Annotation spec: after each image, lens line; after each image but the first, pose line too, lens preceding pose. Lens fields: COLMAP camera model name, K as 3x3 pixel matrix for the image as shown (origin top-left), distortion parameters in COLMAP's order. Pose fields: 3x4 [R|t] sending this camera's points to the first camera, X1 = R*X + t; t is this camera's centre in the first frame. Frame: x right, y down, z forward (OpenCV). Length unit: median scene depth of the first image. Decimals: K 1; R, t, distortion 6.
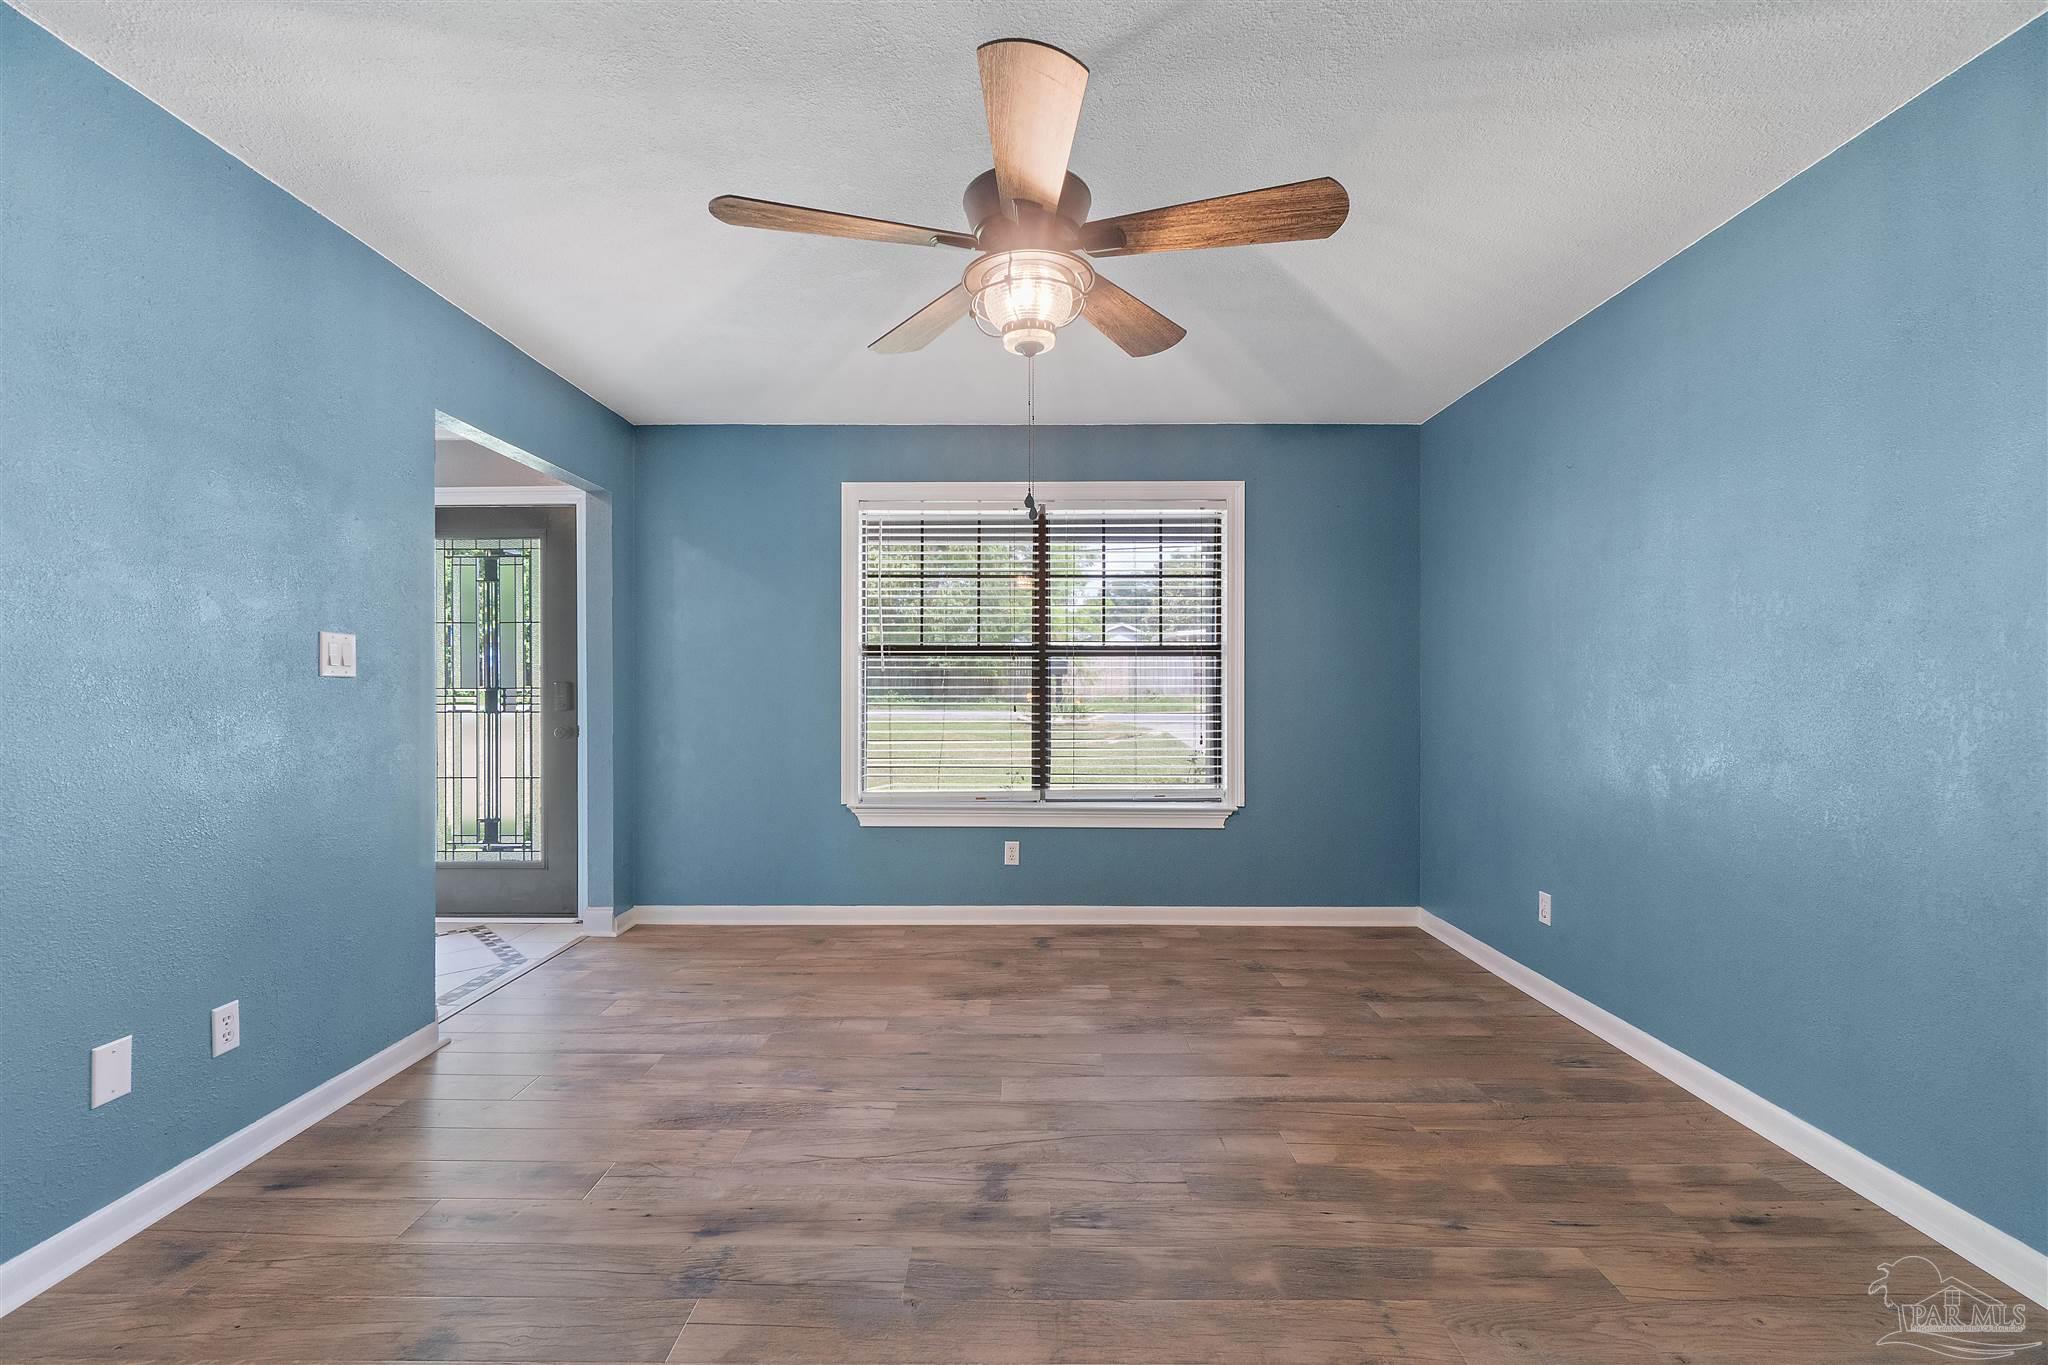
lens RADIAL K [[877.3, 0, 1015.5], [0, 877.3, 686.0], [0, 0, 1]] dist [-0.002808, 0.000804]
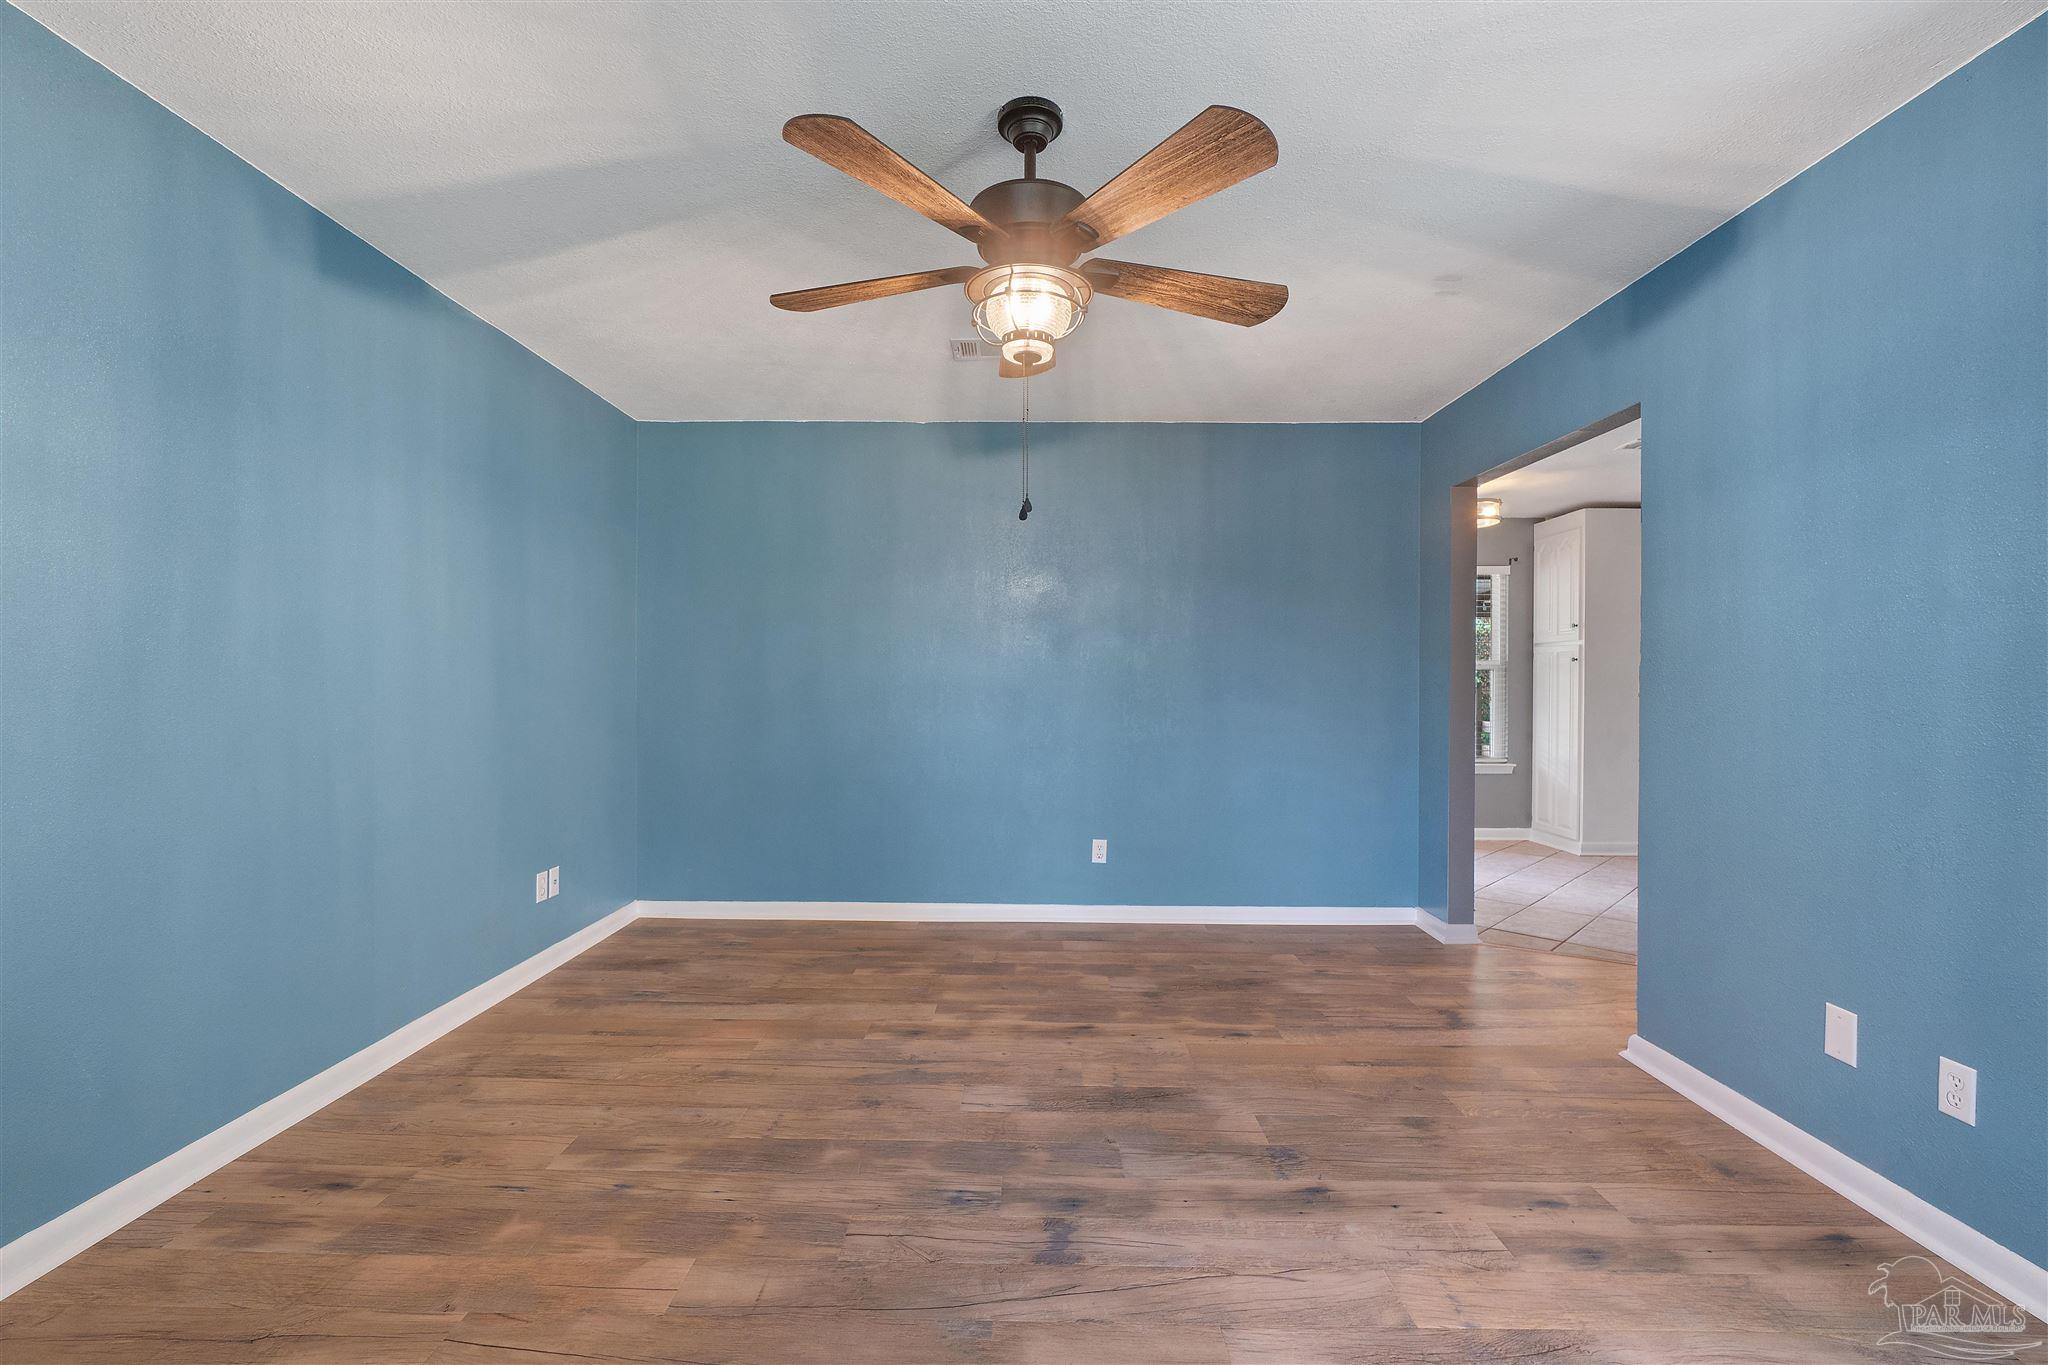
lens RADIAL K [[895.1, 0, 1028.4], [0, 895.1, 713.1], [0, 0, 1]] dist [-0.000849, 0.000370]
pose [[-0.999912, -0.007923, -0.010678, 0.015136], [-0.008242, 0.999510, 0.030188, 0.001432], [0.010434, 0.030274, -0.999487, 1.326527]]
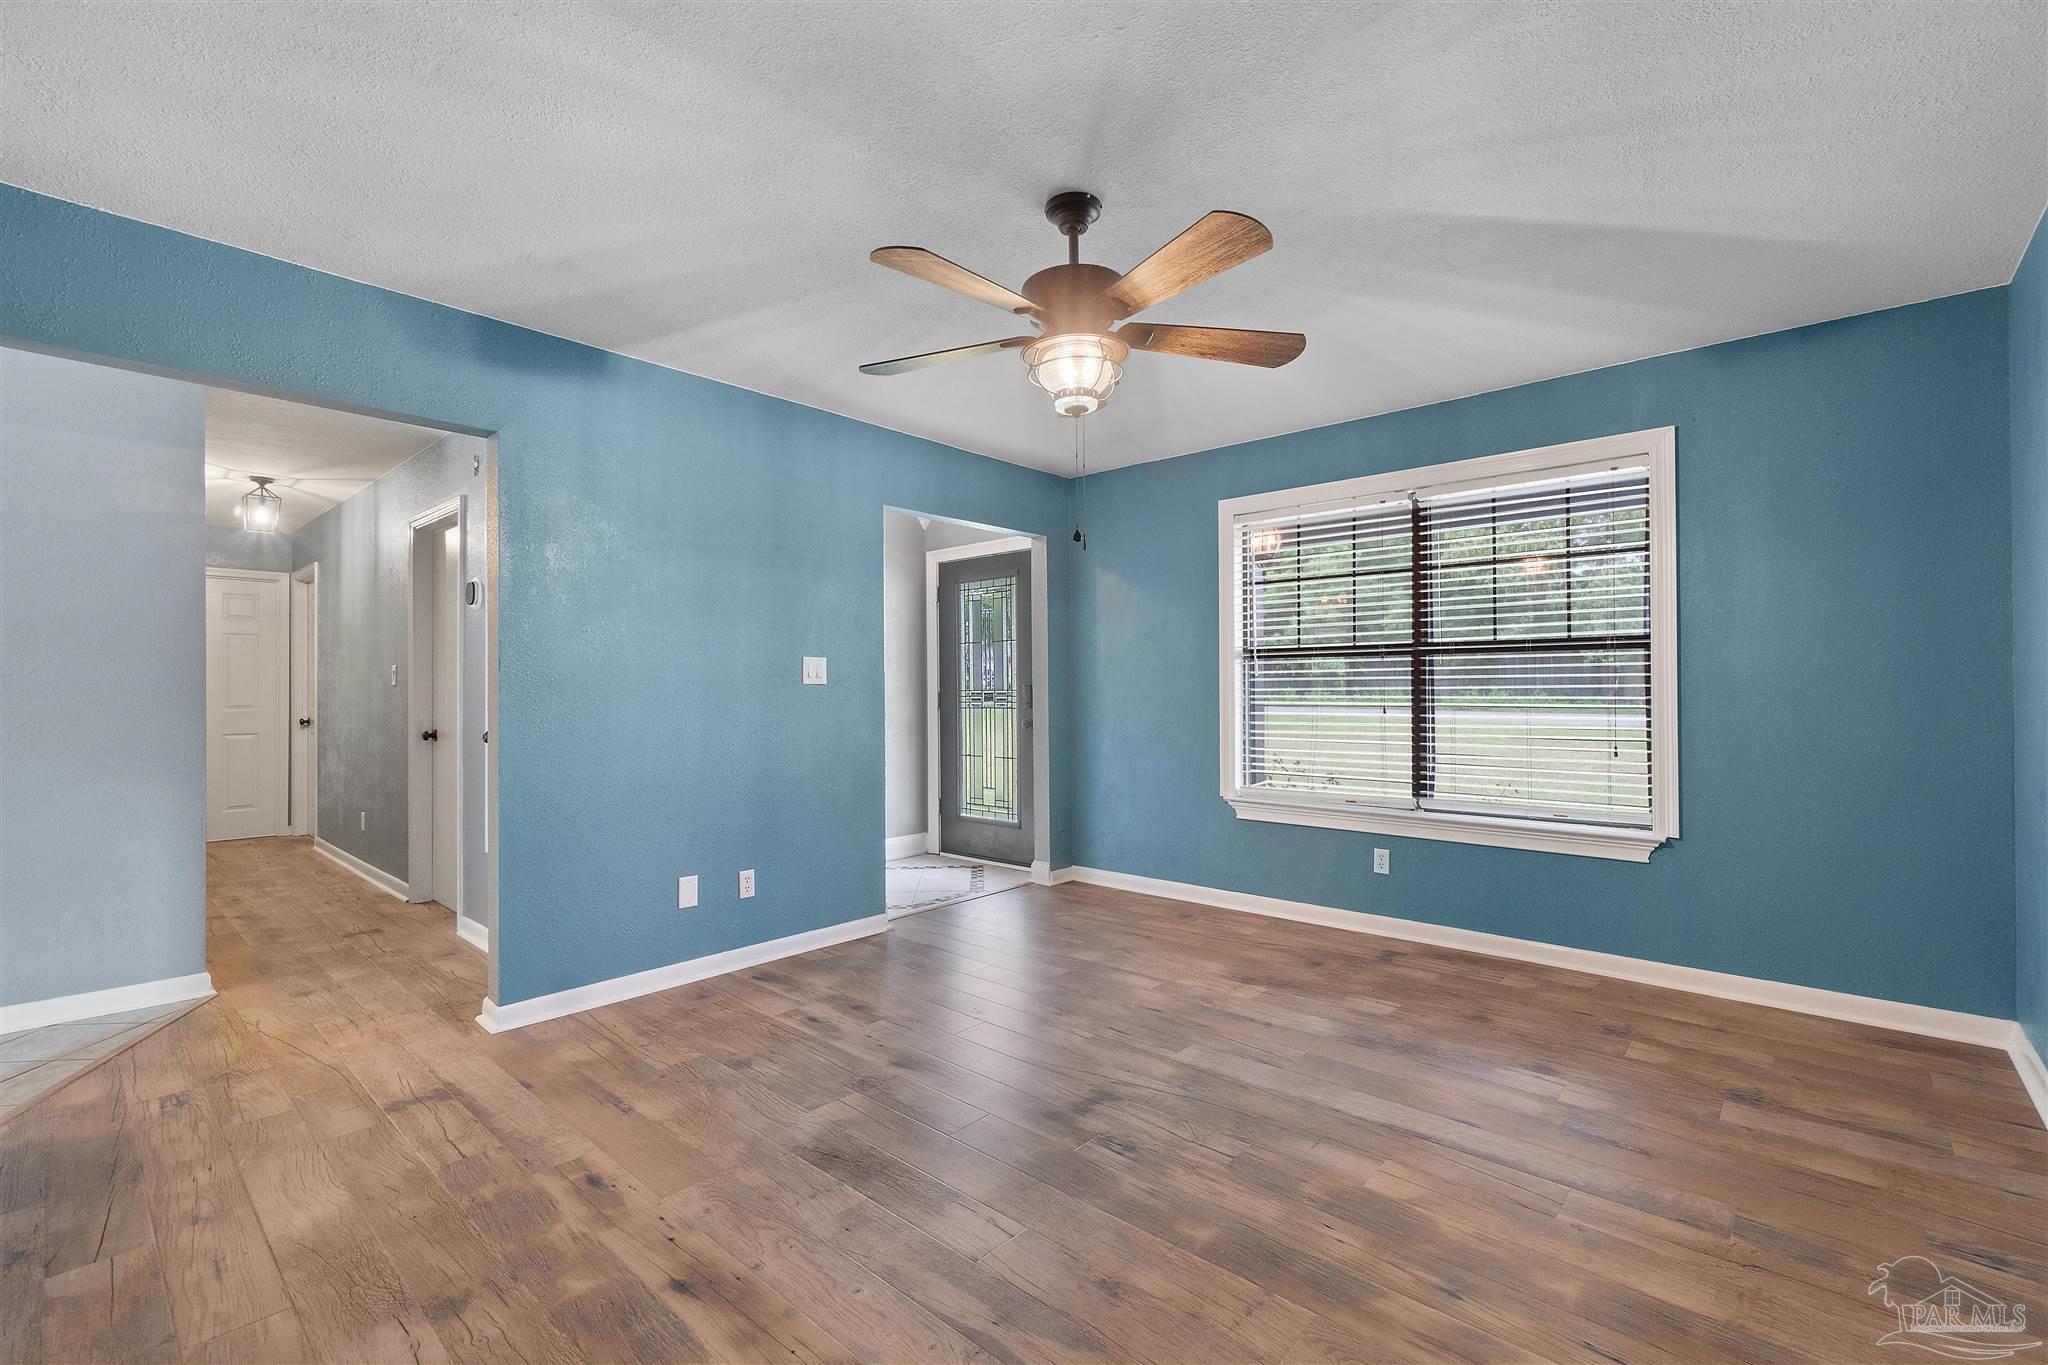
lens RADIAL K [[877.3, 0, 1015.5], [0, 877.3, 686.0], [0, 0, 1]] dist [-0.002808, 0.000804]
pose [[0.748269, -0.006234, -0.663366, 0.489382], [0.005837, 0.999979, -0.002814, -0.001117], [0.663370, -0.001767, 0.748289, 0.023962]]
